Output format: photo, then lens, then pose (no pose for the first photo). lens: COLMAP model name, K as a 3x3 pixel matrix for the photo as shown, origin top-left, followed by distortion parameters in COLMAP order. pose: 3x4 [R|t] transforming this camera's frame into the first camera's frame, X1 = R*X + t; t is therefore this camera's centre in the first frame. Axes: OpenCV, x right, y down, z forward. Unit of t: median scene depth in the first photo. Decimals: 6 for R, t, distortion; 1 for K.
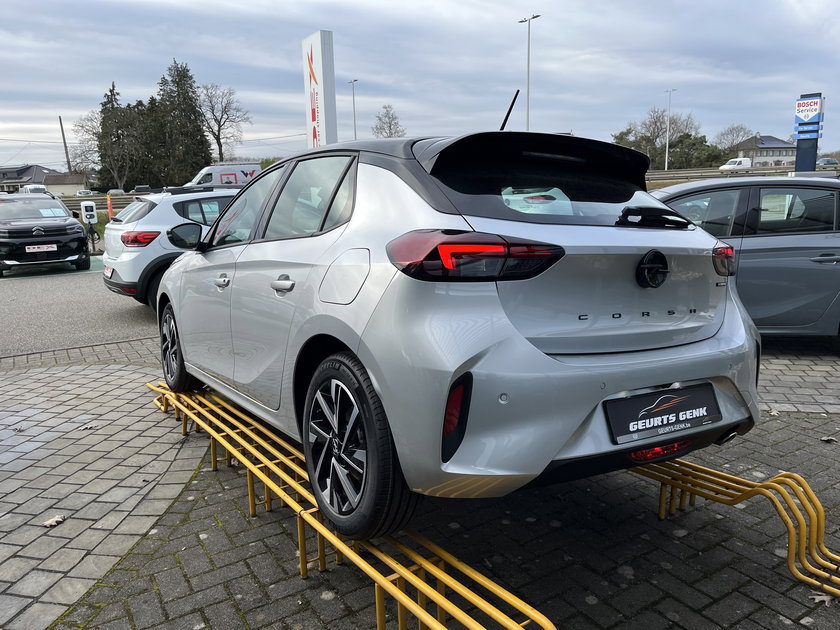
lens RADIAL K [[633.8, 0, 420.0], [0, 633.8, 315.0], [0, 0, 1]] dist [0.082953, -0.129025]
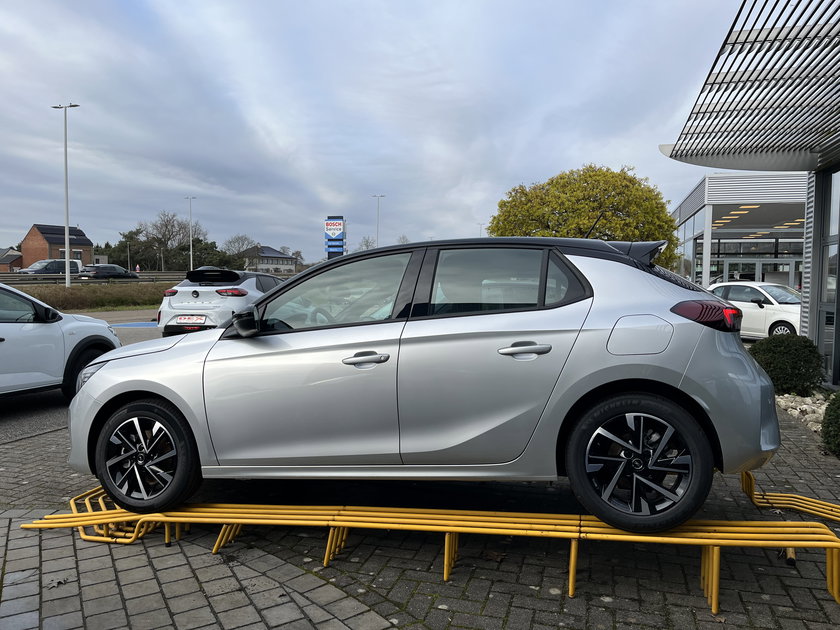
lens RADIAL K [[633.8, 0, 420.0], [0, 633.8, 315.0], [0, 0, 1]] dist [0.082953, -0.129025]
pose [[0.741005, -0.000093, 0.671499, -0.076037], [0.103553, 0.988054, -0.114135, 0.000347], [-0.663467, 0.154110, 0.732163, 0.016254]]
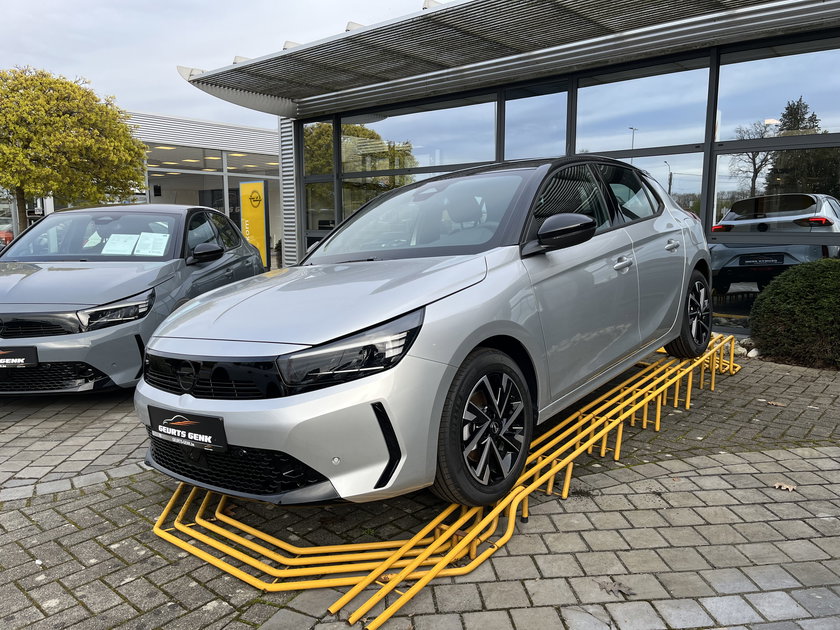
lens RADIAL K [[633.8, 0, 420.0], [0, 633.8, 315.0], [0, 0, 1]] dist [0.082953, -0.129025]
pose [[-0.294178, -0.095699, 0.950947, -0.103888], [0.204564, 0.965612, 0.160457, -0.017568], [-0.933602, 0.241732, -0.264485, 0.134686]]
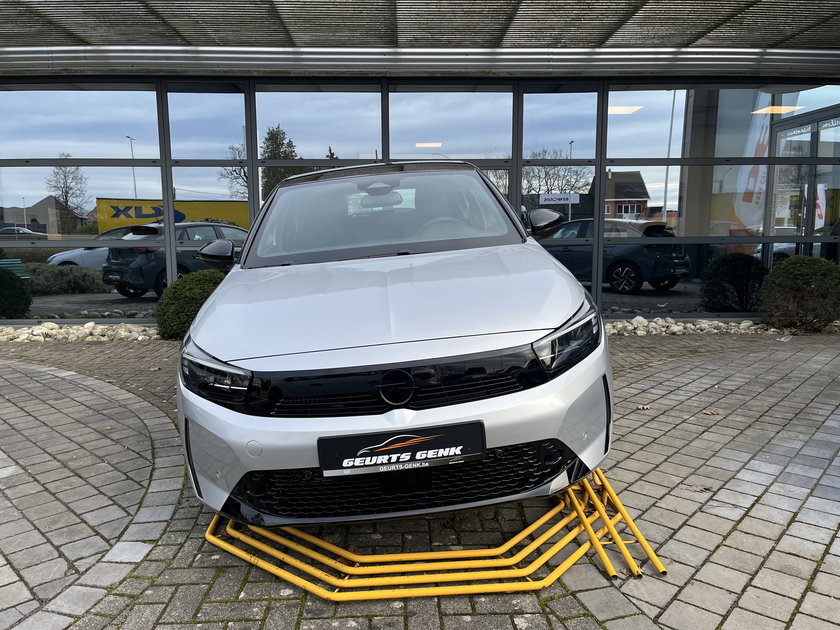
lens RADIAL K [[633.8, 0, 420.0], [0, 633.8, 315.0], [0, 0, 1]] dist [0.082953, -0.129025]
pose [[-0.867875, -0.019672, 0.496394, -0.065014], [0.136422, 0.951364, 0.276216, -0.026507], [-0.477685, 0.307440, -0.822981, 0.182039]]
